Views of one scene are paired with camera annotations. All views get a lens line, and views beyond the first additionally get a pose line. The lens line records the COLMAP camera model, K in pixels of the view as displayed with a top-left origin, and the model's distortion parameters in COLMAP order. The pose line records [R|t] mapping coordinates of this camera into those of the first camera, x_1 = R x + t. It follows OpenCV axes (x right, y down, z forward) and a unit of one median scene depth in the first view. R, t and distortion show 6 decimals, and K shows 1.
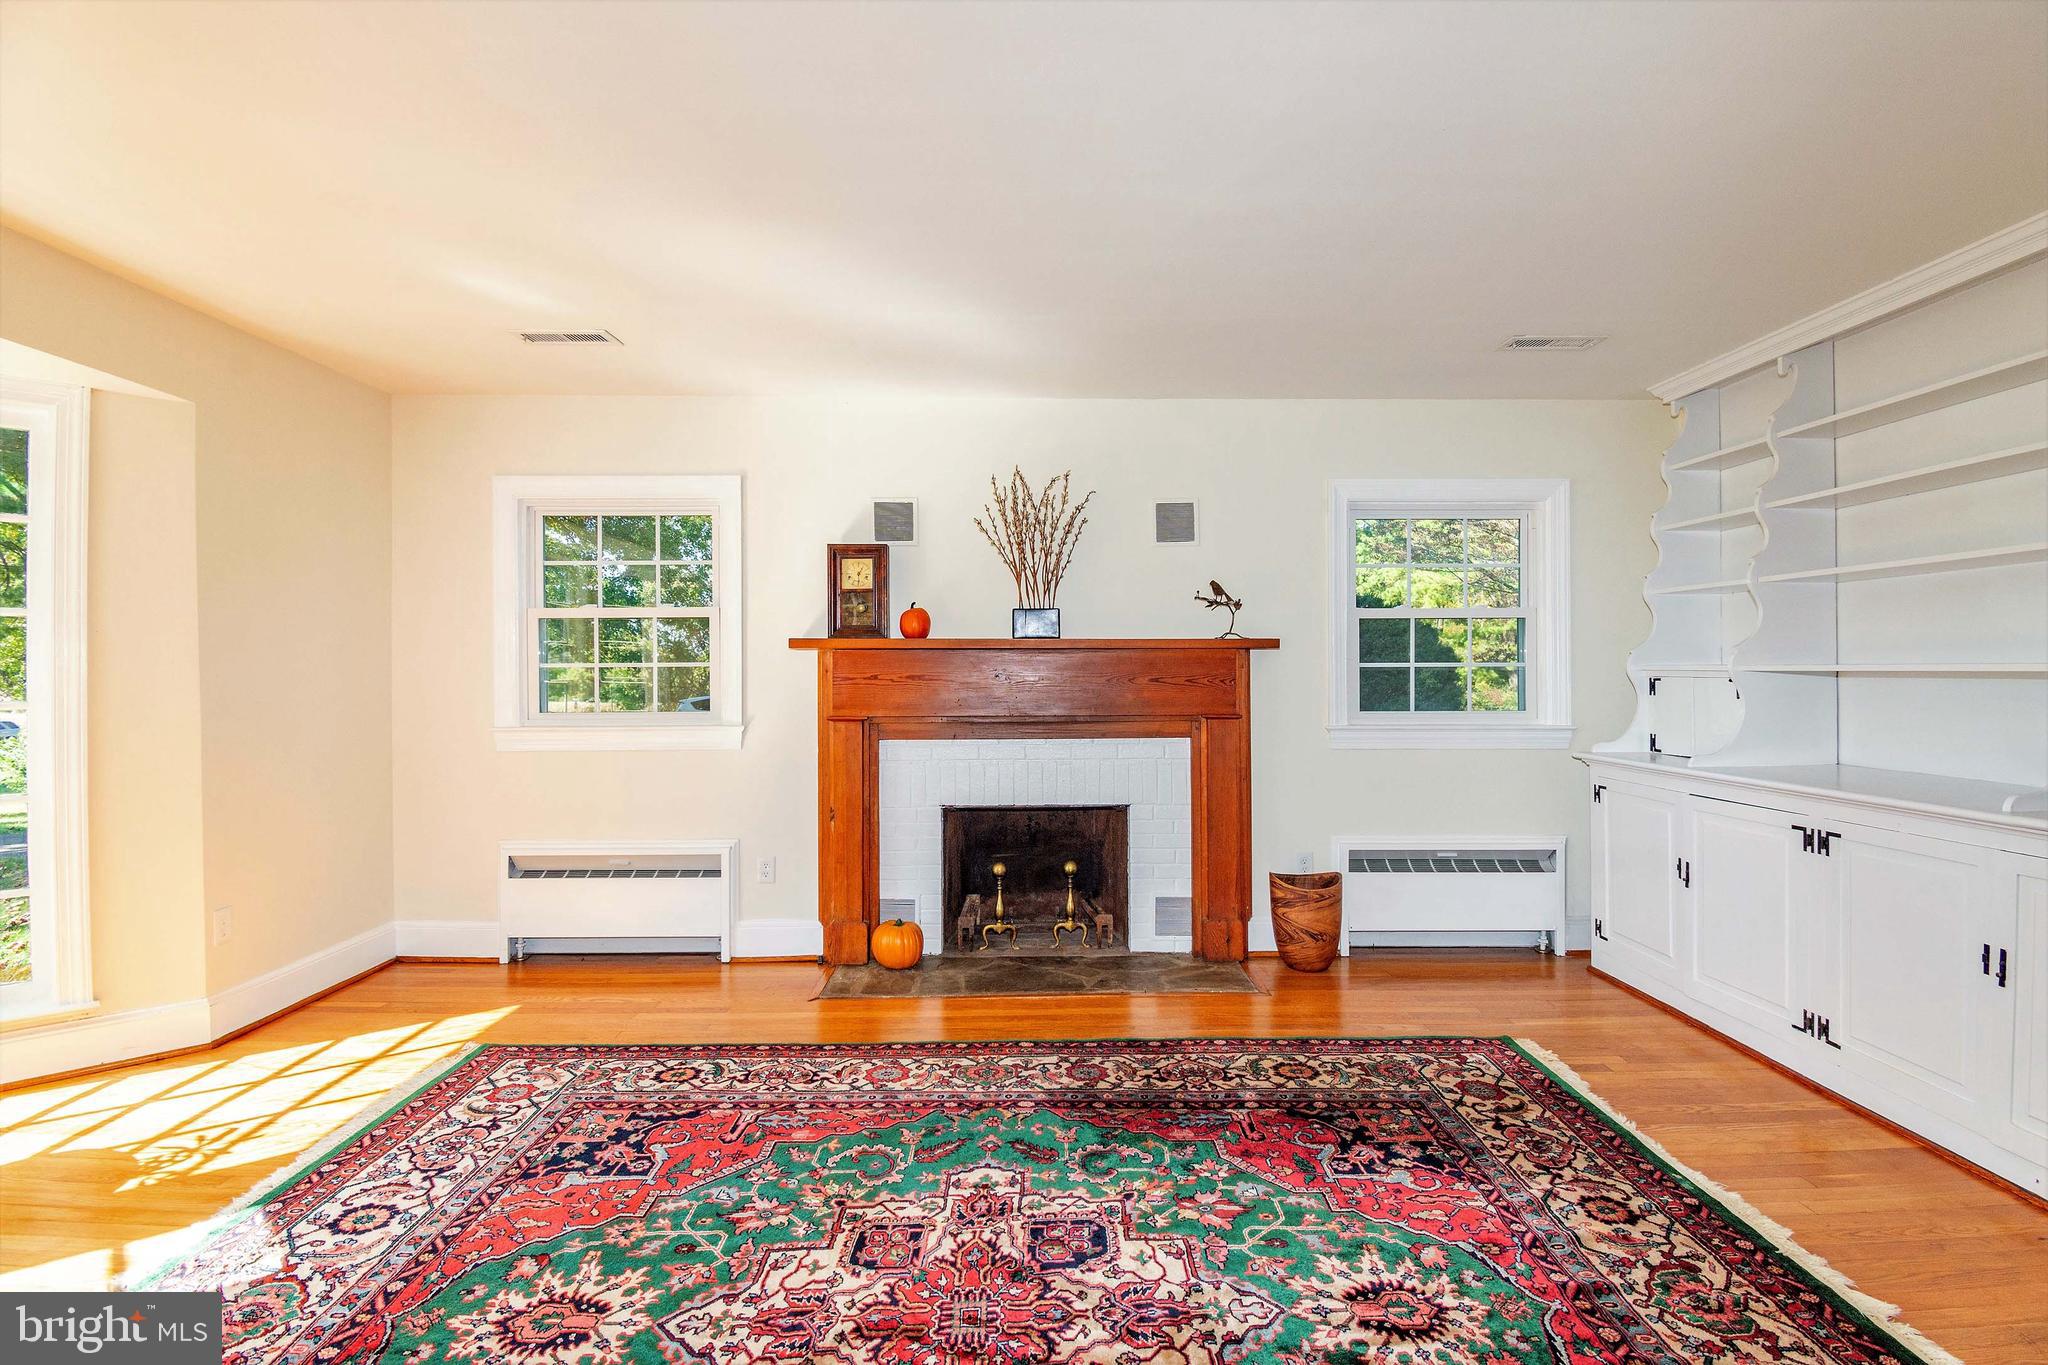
lens RADIAL K [[903.6, 0, 1031.7], [0, 903.6, 670.0], [0, 0, 1]] dist [0.018982, -0.026240]
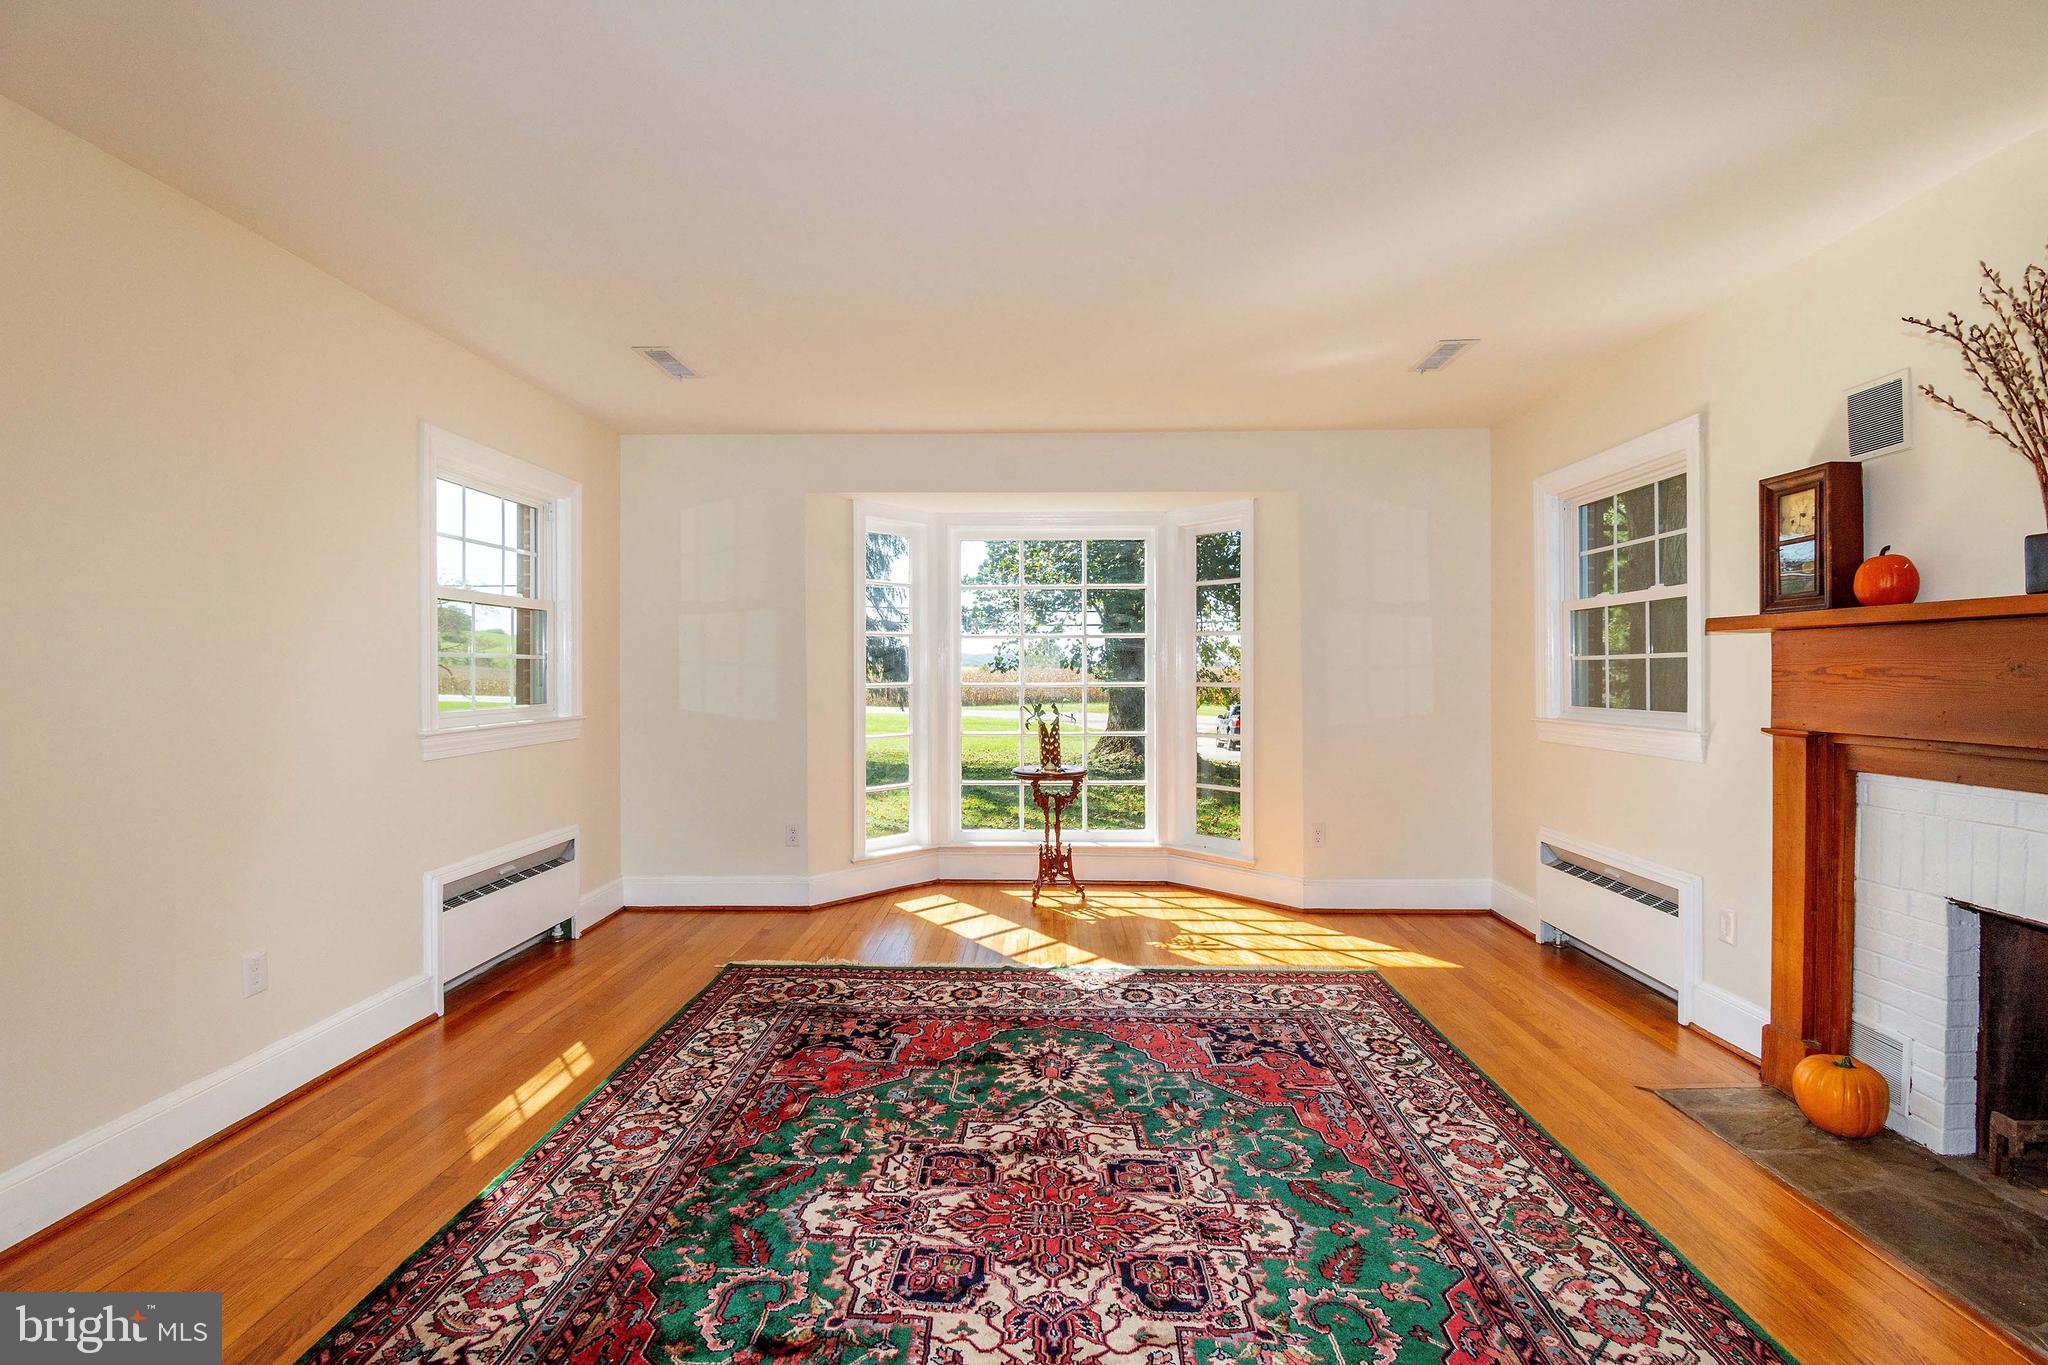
lens RADIAL K [[903.6, 0, 1031.7], [0, 903.6, 670.0], [0, 0, 1]] dist [0.018982, -0.026240]
pose [[-0.035904, 0.002580, -0.999352, 0.730098], [0.004574, 0.999987, 0.002417, 0.004620], [0.999345, -0.004484, -0.035915, 0.681258]]
